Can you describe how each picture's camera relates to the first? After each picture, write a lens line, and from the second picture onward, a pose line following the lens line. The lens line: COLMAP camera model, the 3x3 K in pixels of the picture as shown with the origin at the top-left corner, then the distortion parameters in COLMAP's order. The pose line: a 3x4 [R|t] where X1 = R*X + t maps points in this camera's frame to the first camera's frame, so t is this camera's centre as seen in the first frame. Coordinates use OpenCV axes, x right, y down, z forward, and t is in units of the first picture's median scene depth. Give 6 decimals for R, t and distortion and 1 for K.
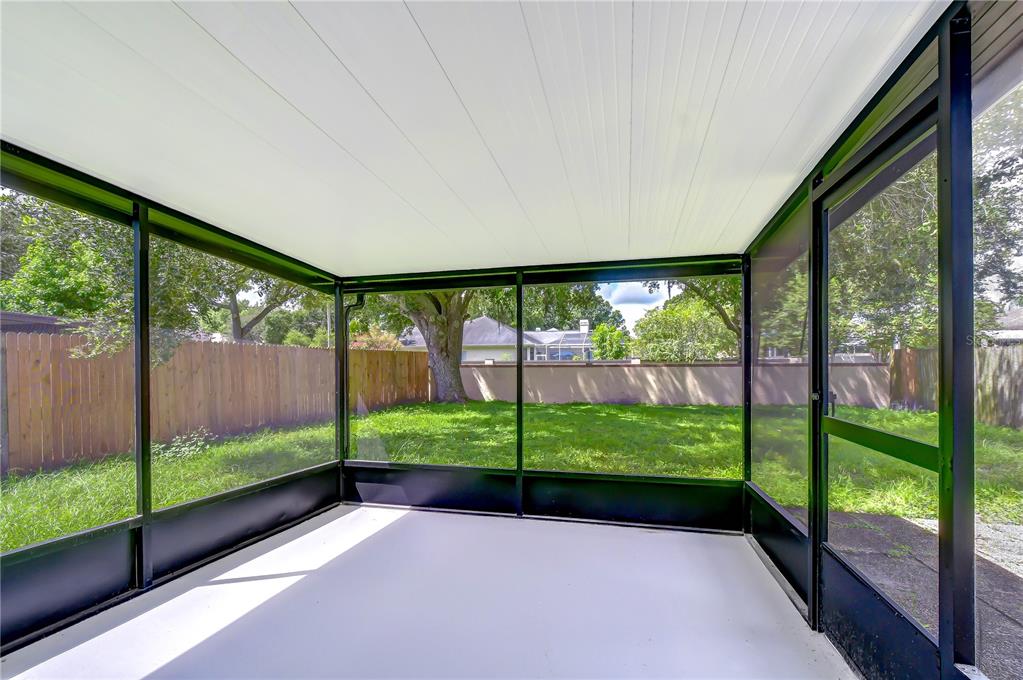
lens RADIAL K [[447.5, 0, 512.0], [0, 447.5, 366.7], [0, 0, 1]] dist [0.000260, -0.000010]
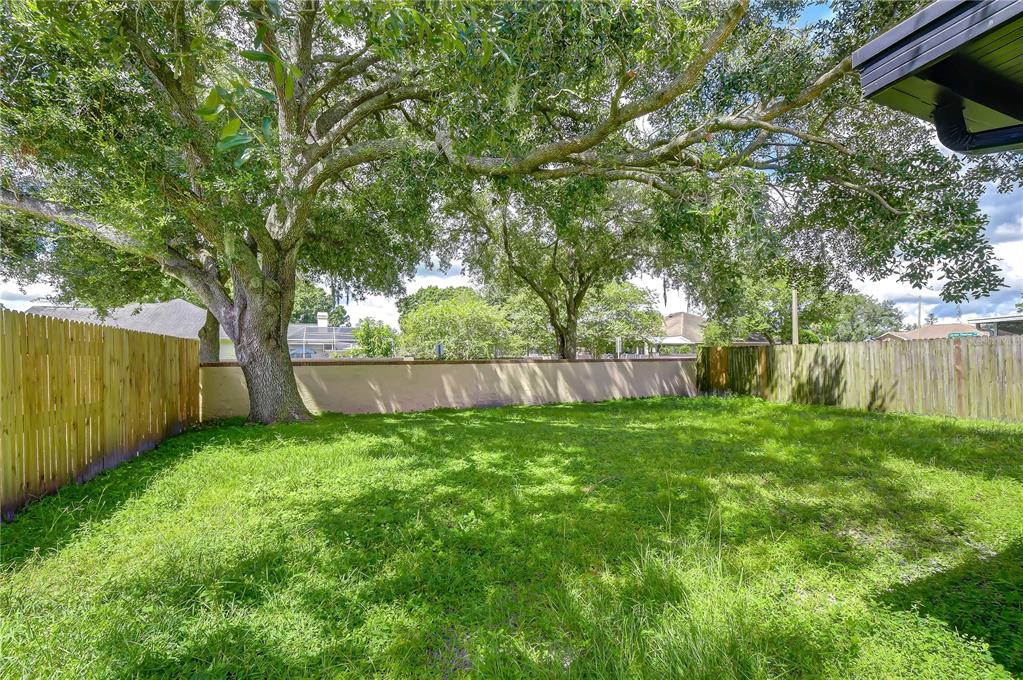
lens RADIAL K [[447.5, 0, 512.0], [0, 447.5, 366.7], [0, 0, 1]] dist [0.000260, -0.000010]
pose [[0.806235, -0.008343, 0.591537, -0.250996], [0.007659, 0.999964, 0.003664, 0.004096], [-0.591546, 0.001577, 0.806270, 0.320146]]
